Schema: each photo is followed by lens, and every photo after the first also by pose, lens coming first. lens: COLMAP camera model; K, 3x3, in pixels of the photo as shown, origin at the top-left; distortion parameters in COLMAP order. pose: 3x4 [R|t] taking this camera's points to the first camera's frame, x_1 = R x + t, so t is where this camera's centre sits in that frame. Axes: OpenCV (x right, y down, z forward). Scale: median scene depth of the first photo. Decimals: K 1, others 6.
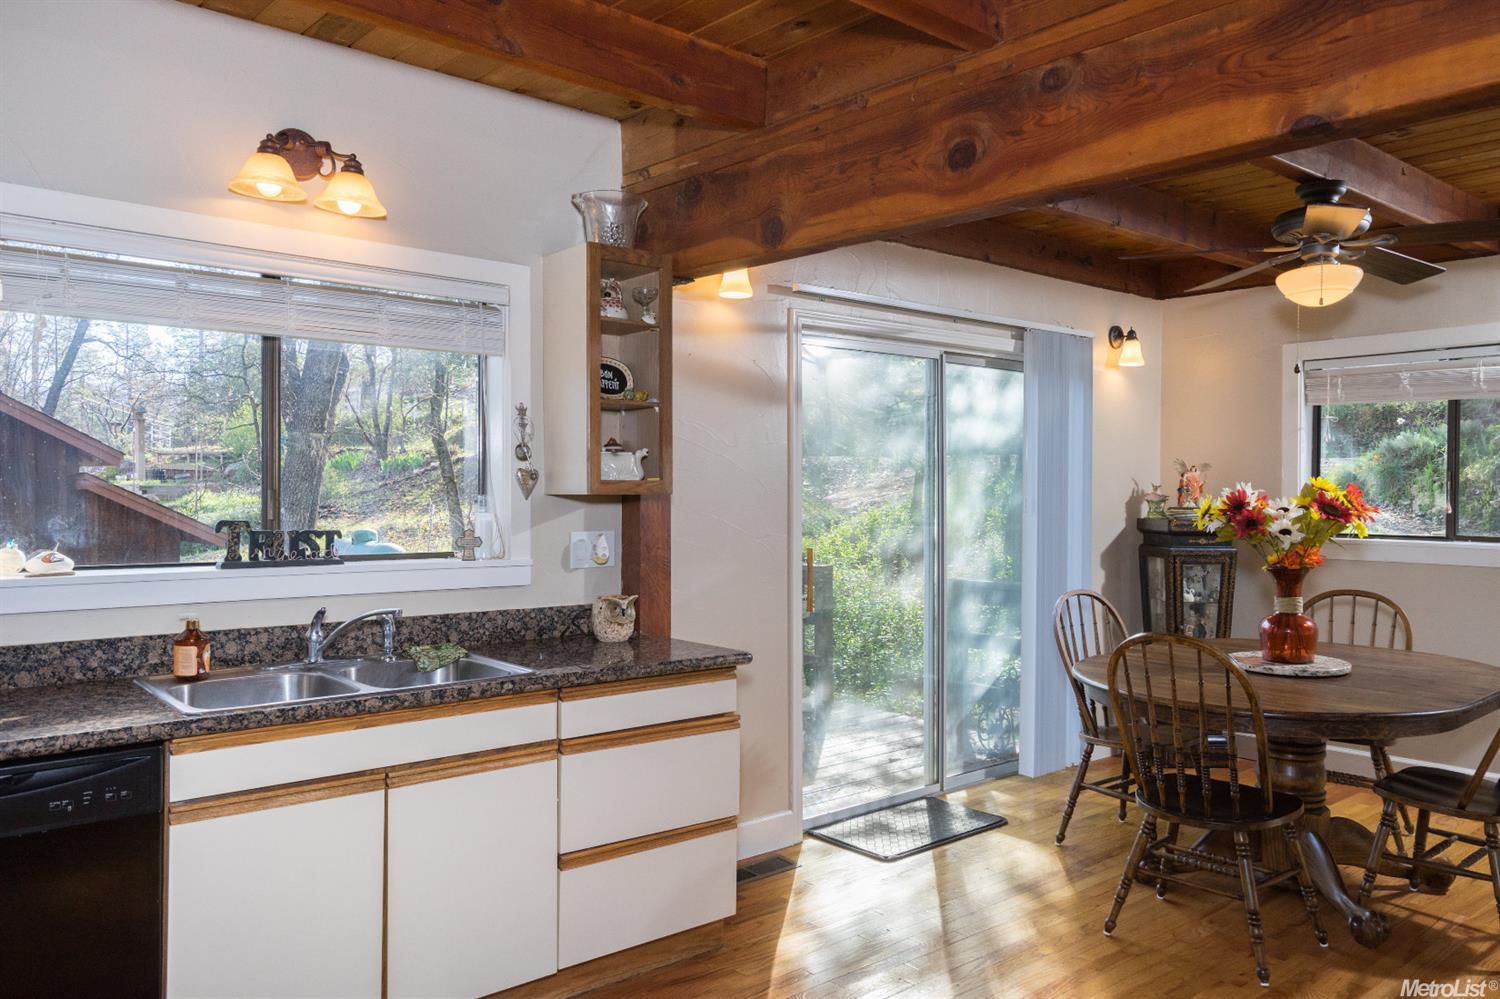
lens RADIAL K [[1069.7, 0, 746.7], [0, 1069.7, 508.2], [0, 0, 1]] dist [0.011389, 0.001280]
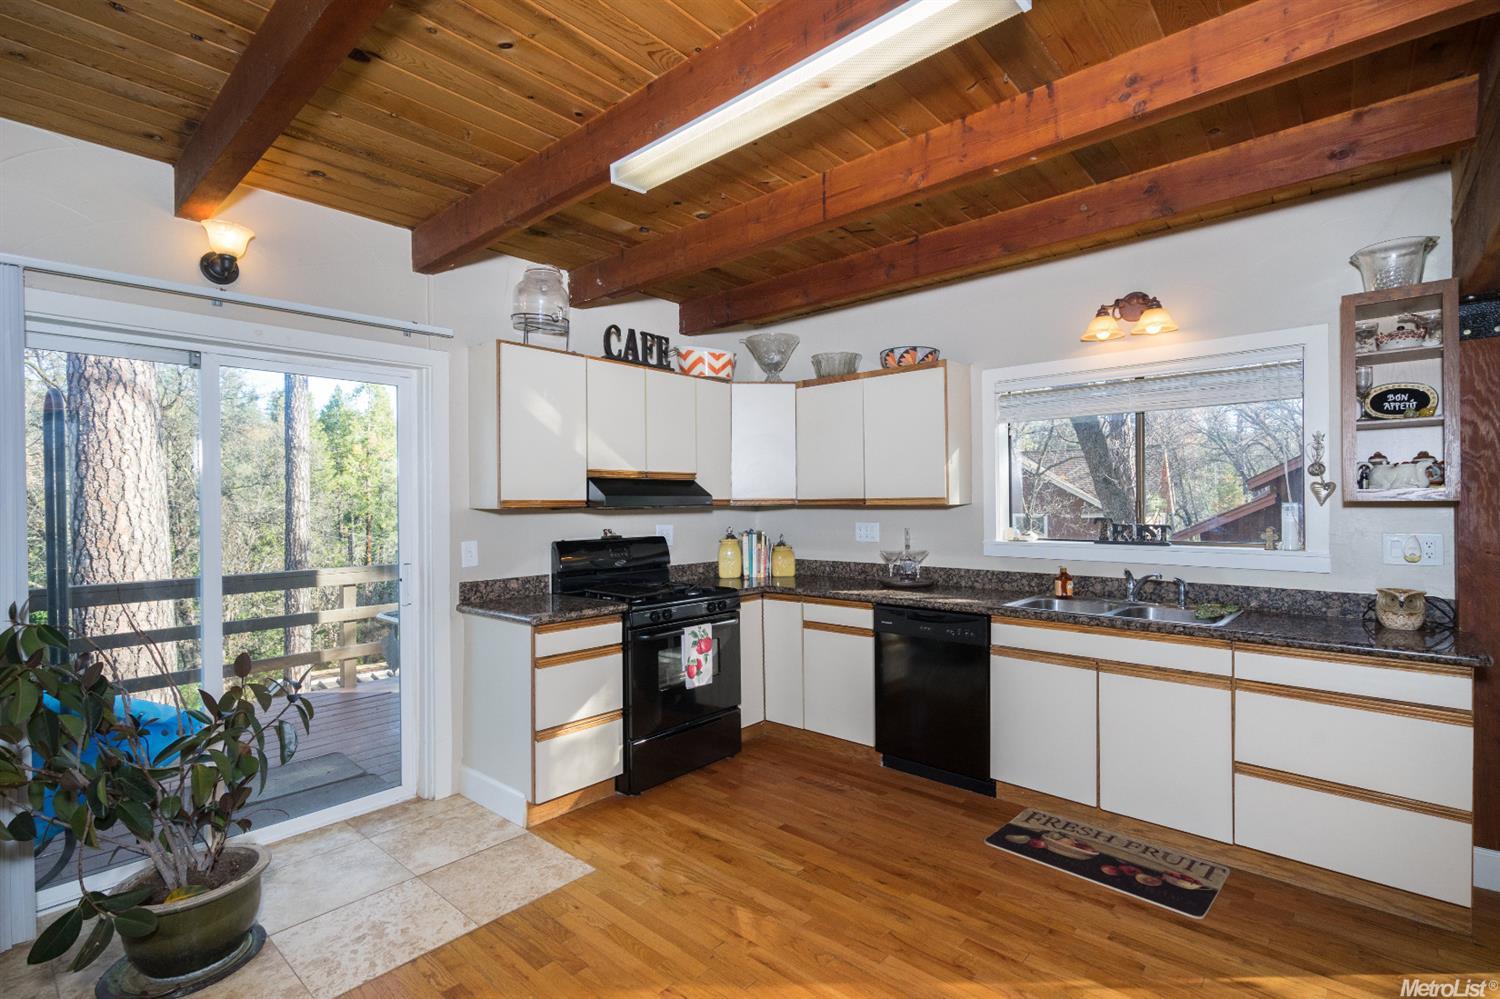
lens RADIAL K [[687.0, 0, 745.9], [0, 687.0, 504.4], [0, 0, 1]] dist [-0.001239, 0.000891]
pose [[0.124820, -0.005644, -0.992163, 0.621469], [-0.008515, 0.999941, -0.006759, 0.001826], [0.992143, 0.009292, 0.124764, 0.252784]]
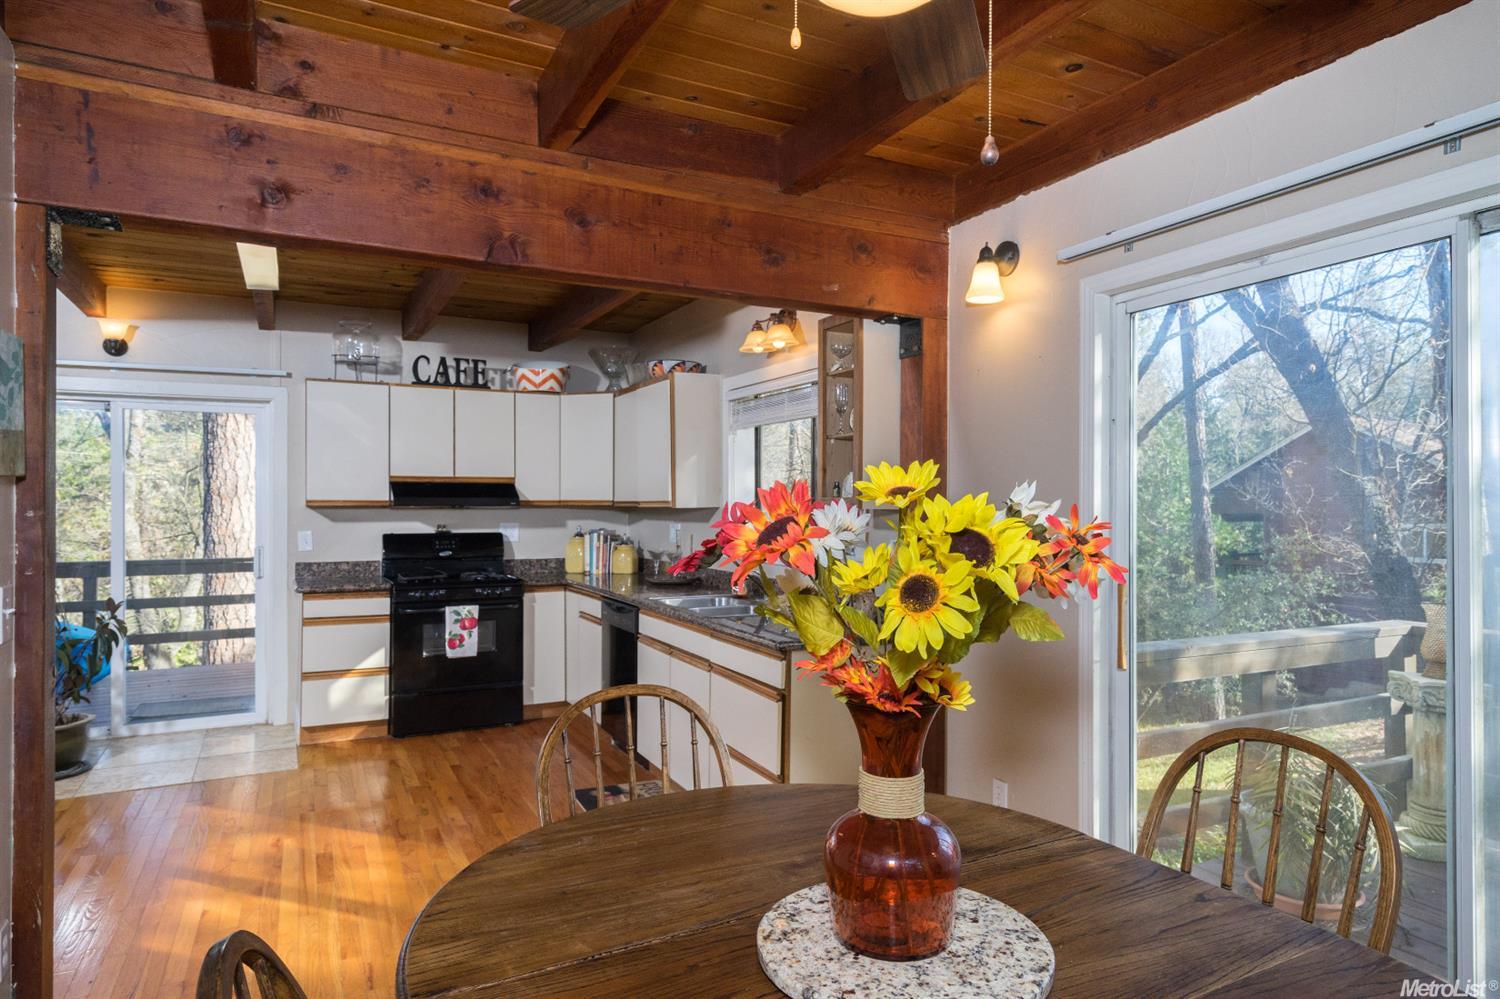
lens RADIAL K [[888.9, 0, 745.3], [0, 888.9, 497.2], [0, 0, 1]] dist [0.028571, 0.001023]
pose [[-0.247001, -0.010334, -0.968960, 1.084409], [-0.018468, 0.999812, -0.005955, -0.021722], [0.968839, 0.016424, -0.247145, 1.357885]]
